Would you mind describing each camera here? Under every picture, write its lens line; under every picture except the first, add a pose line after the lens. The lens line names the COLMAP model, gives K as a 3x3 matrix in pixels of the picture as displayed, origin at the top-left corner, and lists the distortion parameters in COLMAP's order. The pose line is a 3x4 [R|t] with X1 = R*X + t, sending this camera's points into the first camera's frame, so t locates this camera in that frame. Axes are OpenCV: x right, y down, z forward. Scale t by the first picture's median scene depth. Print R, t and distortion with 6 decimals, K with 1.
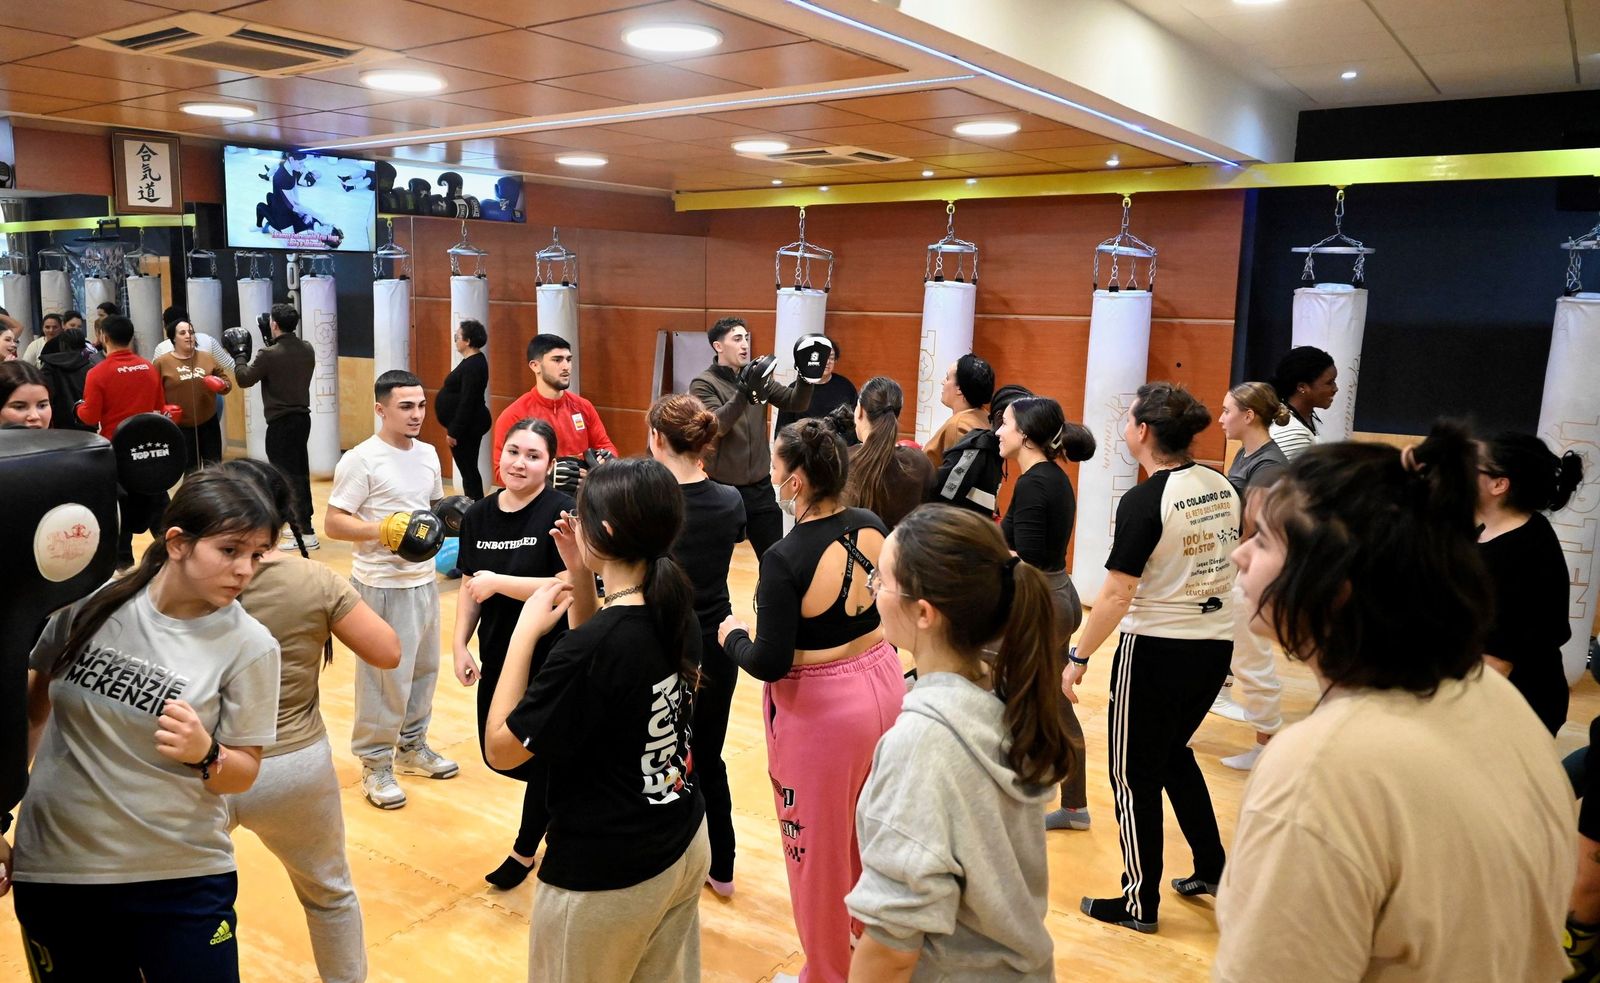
lens RADIAL K [[1173.0, 0, 731.1], [0, 1173.0, 440.9], [0, 0, 1]] dist [0.018362, -0.004207]
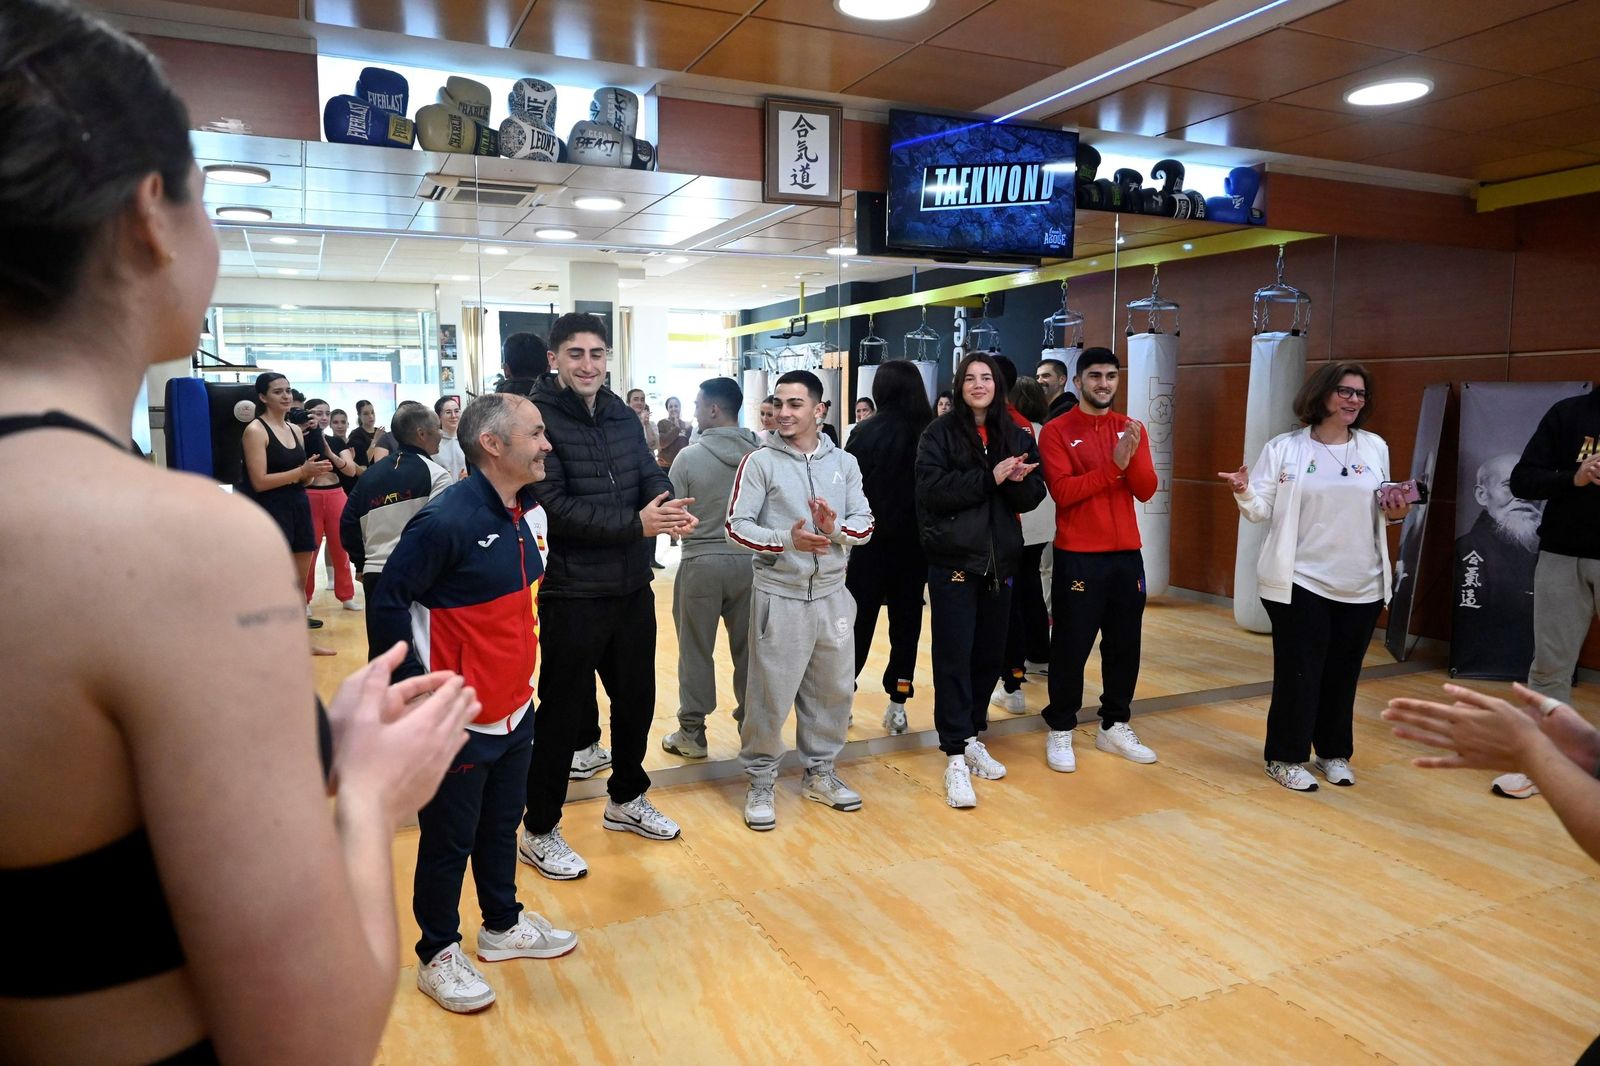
lens RADIAL K [[1074.2, 0, 804.6], [0, 1074.2, 518.1], [0, 0, 1]] dist [0.024103, -0.001596]
pose [[0.882052, 0.036265, -0.469755, -0.111678], [-0.051171, 0.998509, -0.019000, 0.027478], [0.468365, 0.040797, 0.882593, 0.288243]]
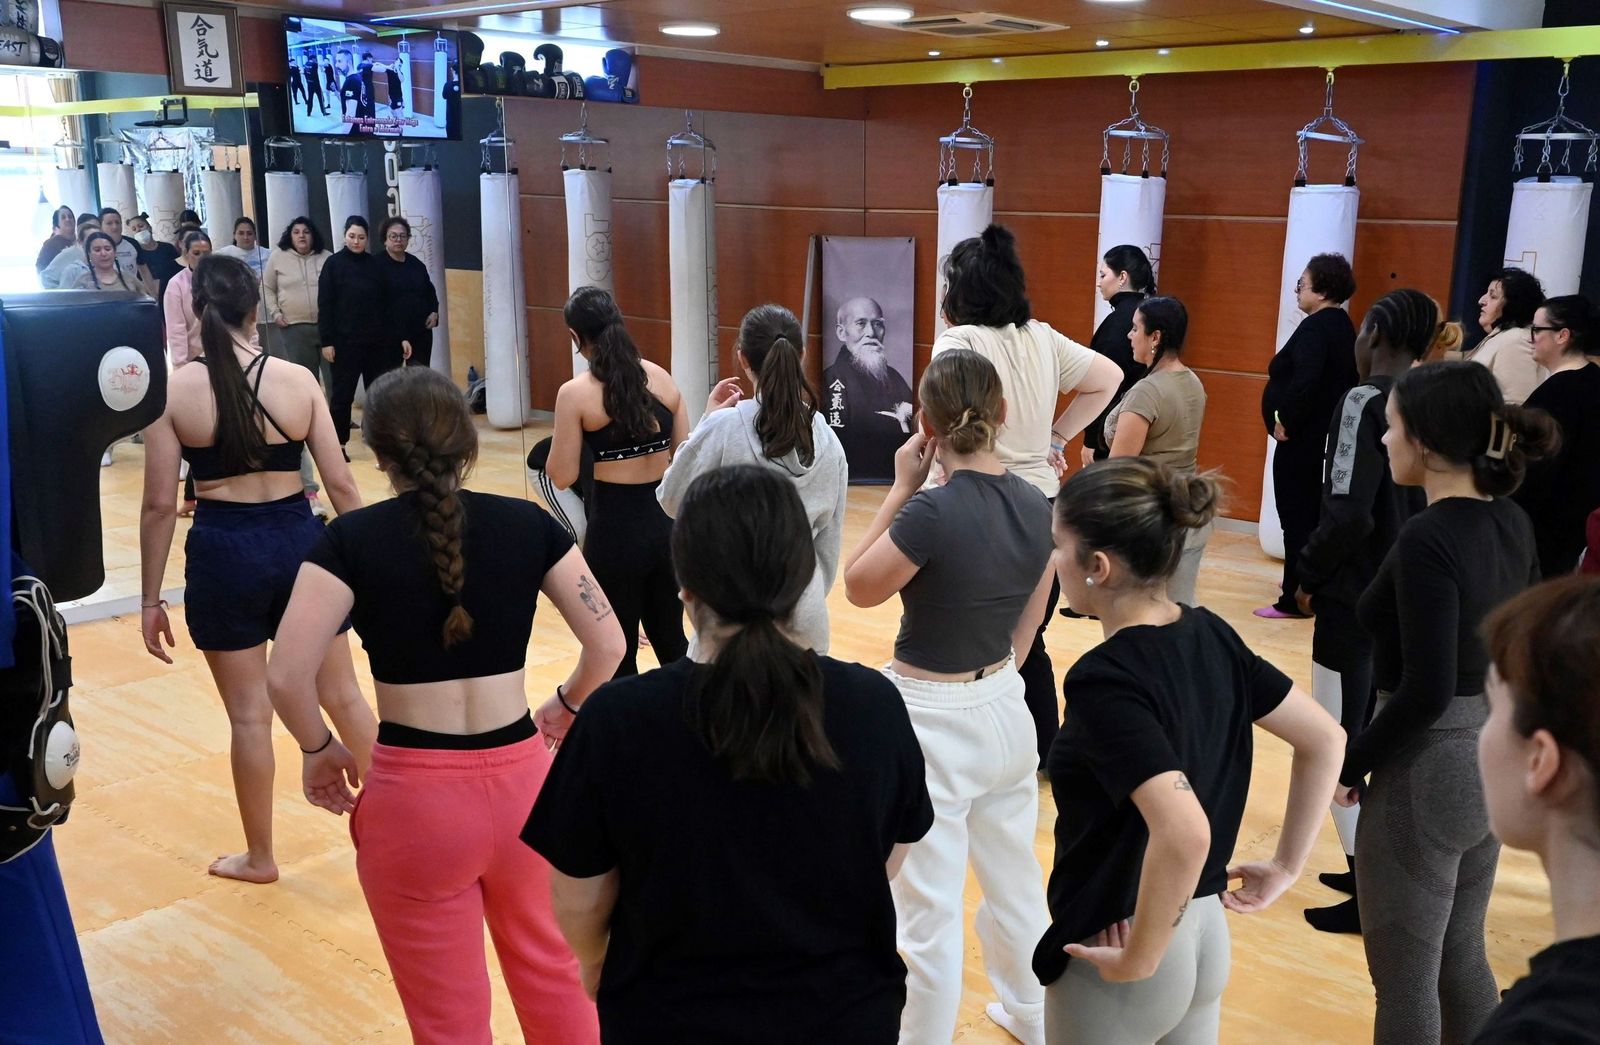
lens RADIAL K [[1544.5, 0, 891.6], [0, 1544.5, 582.5], [0, 0, 1]] dist [0.013151, -0.000279]
pose [[0.997784, 0.017894, -0.064087, 0.093281], [-0.010196, 0.992903, 0.118489, 0.026911], [0.065752, -0.117573, 0.990885, -0.156400]]
